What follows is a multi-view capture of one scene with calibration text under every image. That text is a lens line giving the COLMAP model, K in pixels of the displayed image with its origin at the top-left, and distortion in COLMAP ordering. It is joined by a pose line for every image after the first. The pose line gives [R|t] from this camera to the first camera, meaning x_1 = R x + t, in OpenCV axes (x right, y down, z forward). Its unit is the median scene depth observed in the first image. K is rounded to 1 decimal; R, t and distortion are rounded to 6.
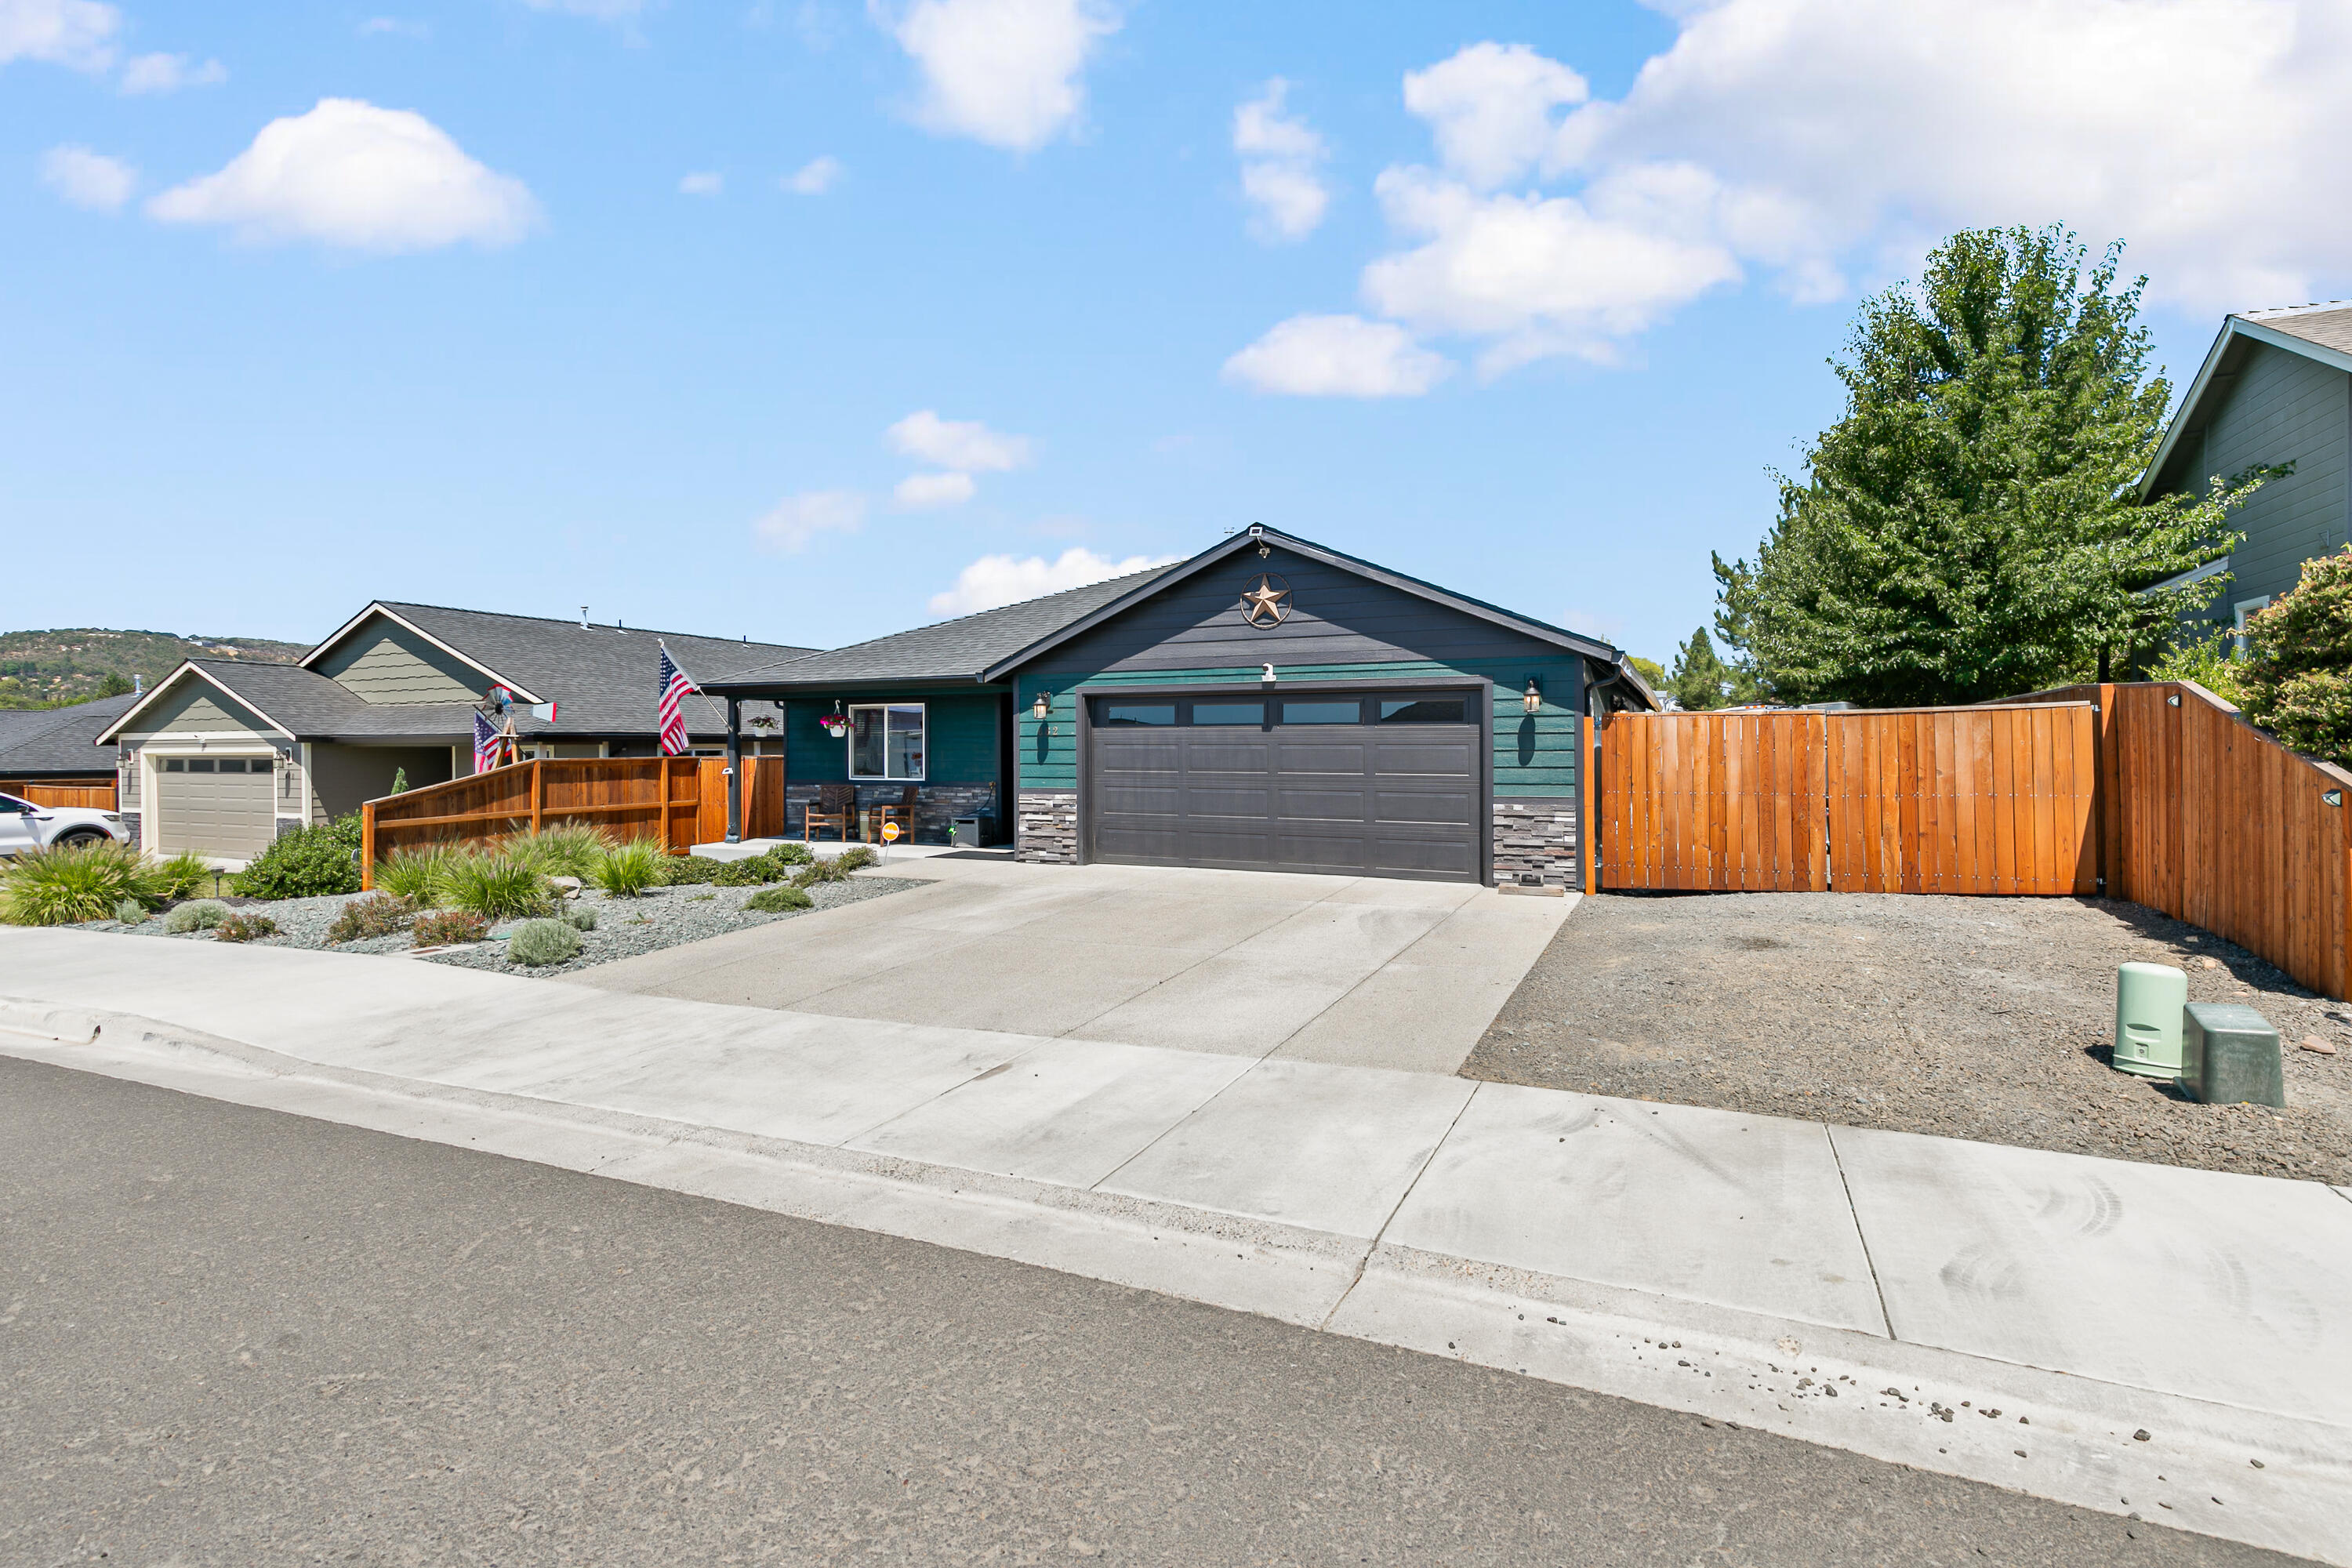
lens RADIAL K [[1089.1, 0, 1171.5], [0, 1089.1, 748.2], [0, 0, 1]] dist [0.009586, -0.000092]
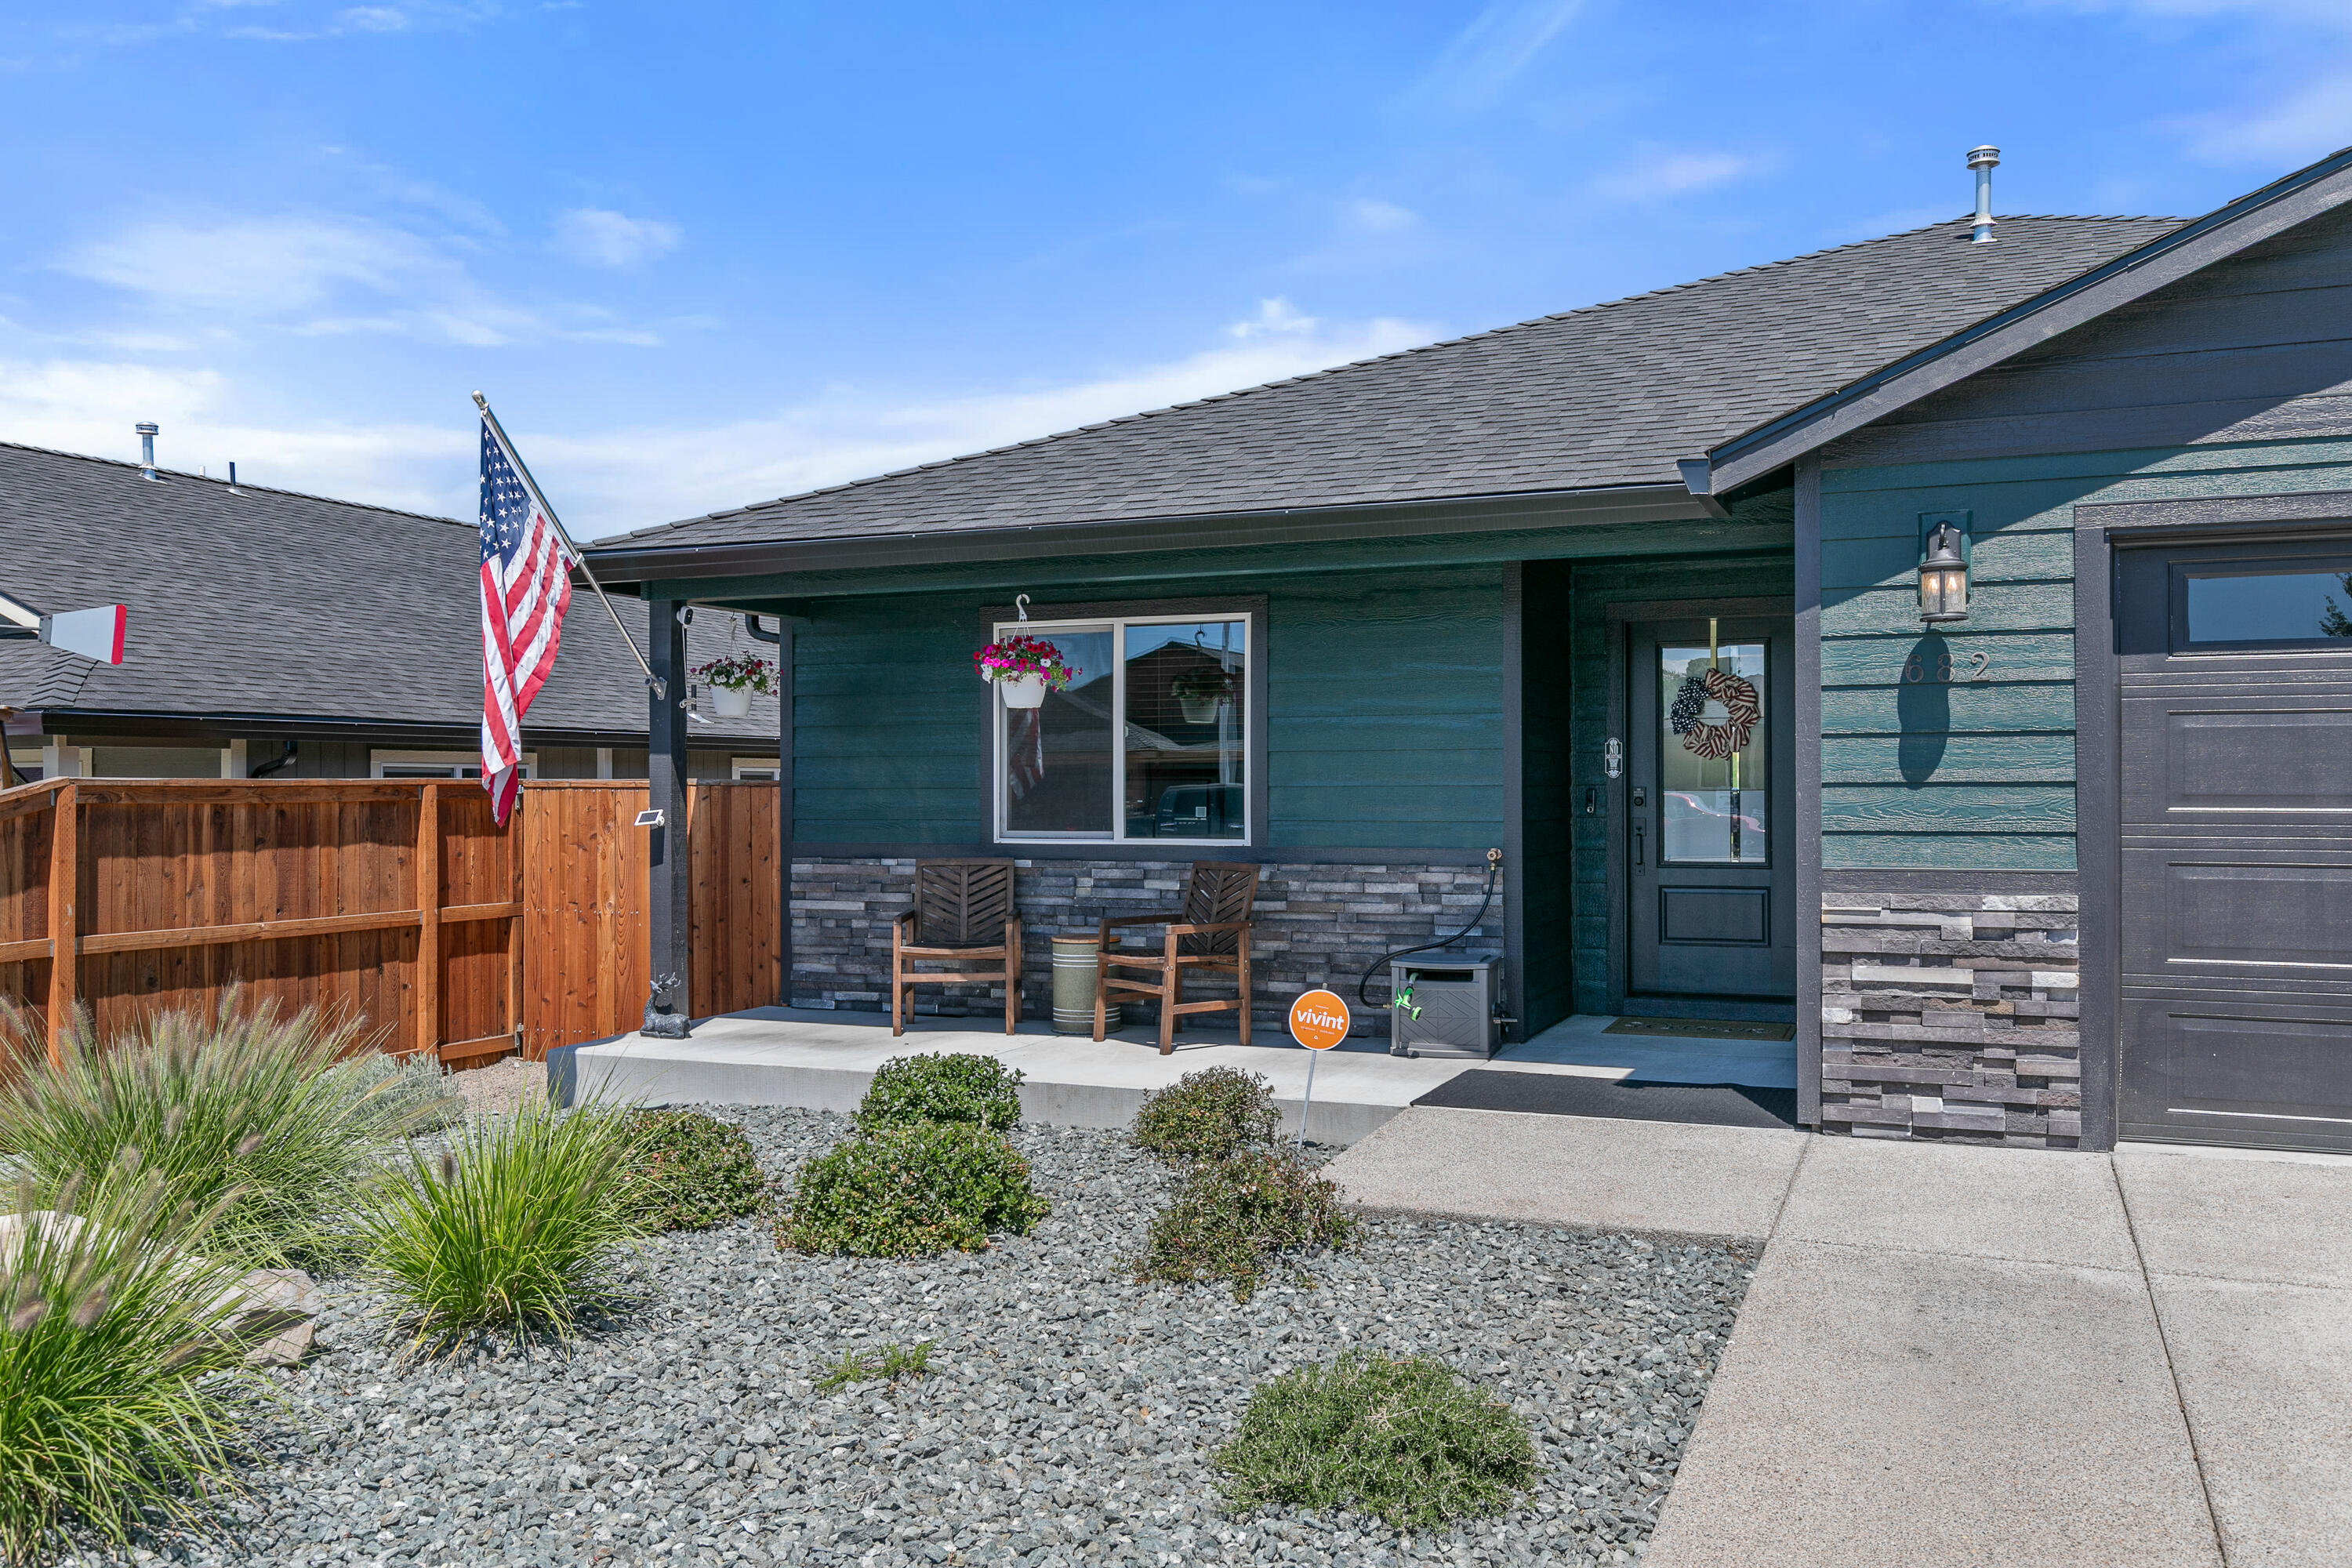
lens RADIAL K [[1877.3, 0, 1186.5], [0, 1877.3, 793.8], [0, 0, 1]] dist [0.007806, -0.002250]
pose [[0.999324, -0.000771, 0.036742, -0.329511], [0.000716, 0.999999, 0.001495, 0.016051], [-0.036744, -0.001468, 0.999324, 0.528620]]
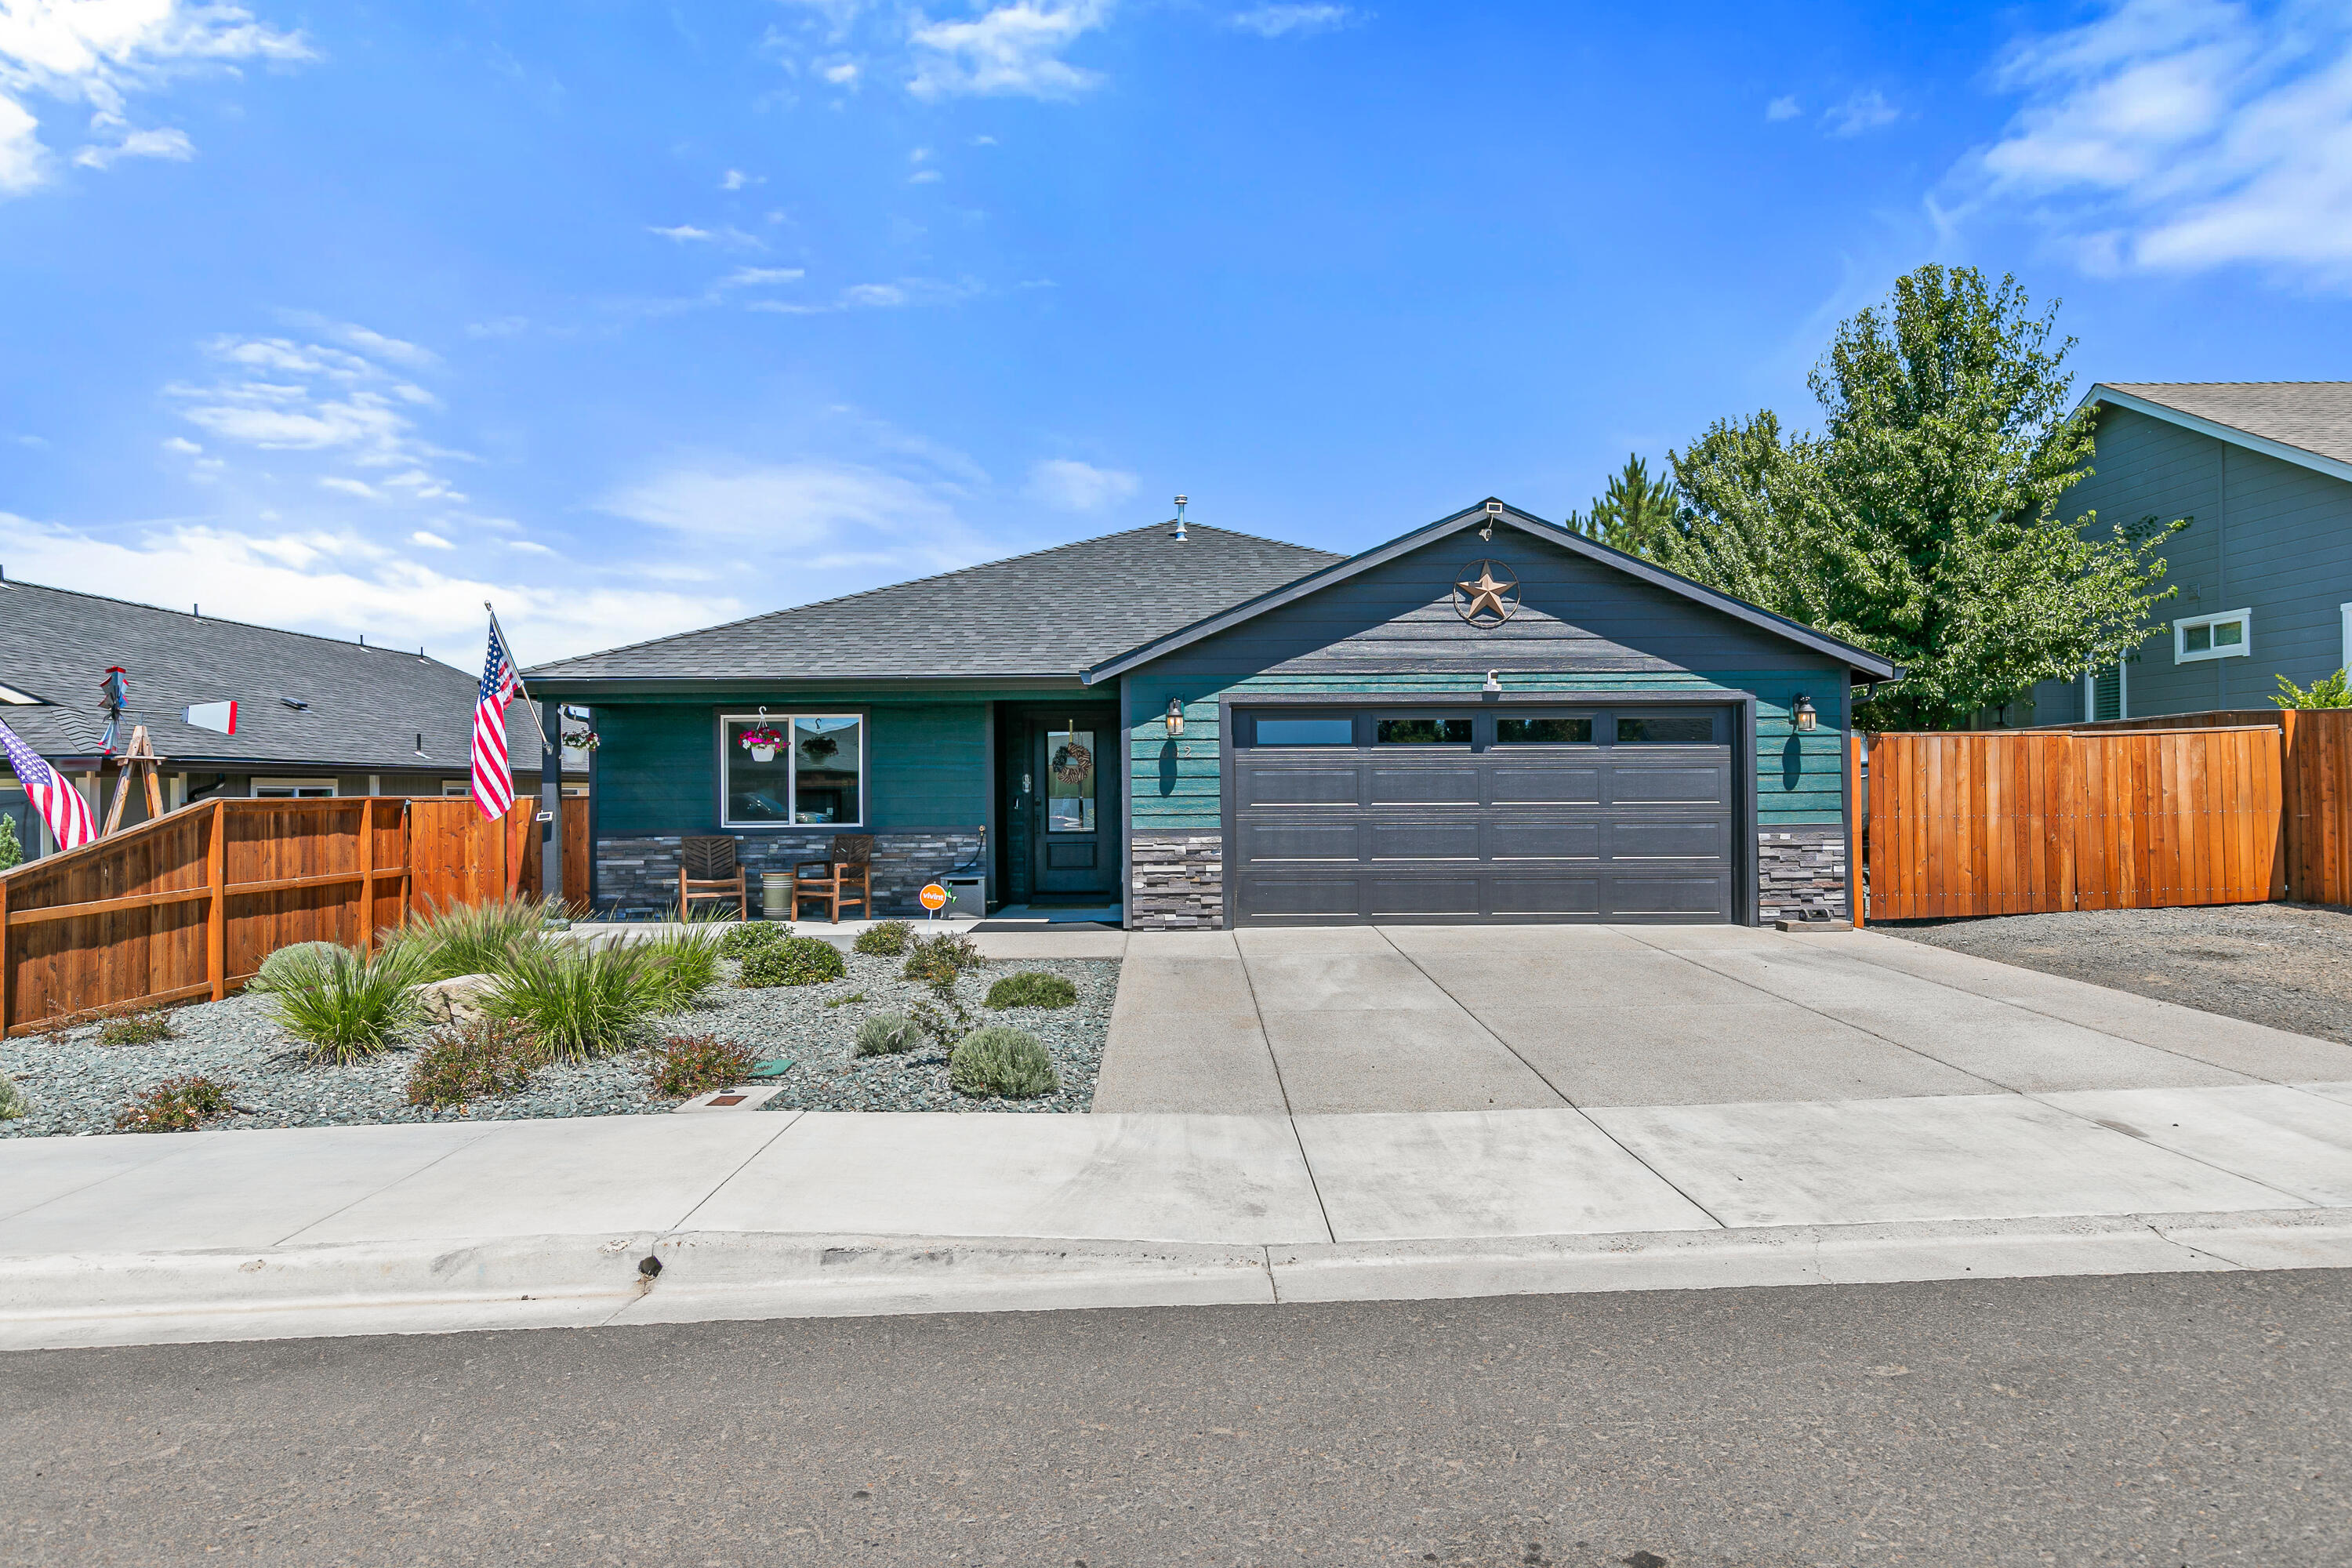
lens RADIAL K [[1409.5, 0, 1181.2], [0, 1409.5, 793.4], [0, 0, 1]] dist [0.006256, 0.000049]
pose [[0.902118, -0.005923, 0.431449, -0.530014], [0.006815, 0.999977, -0.000522, 0.013037], [-0.431436, 0.003411, 0.902137, 0.132208]]
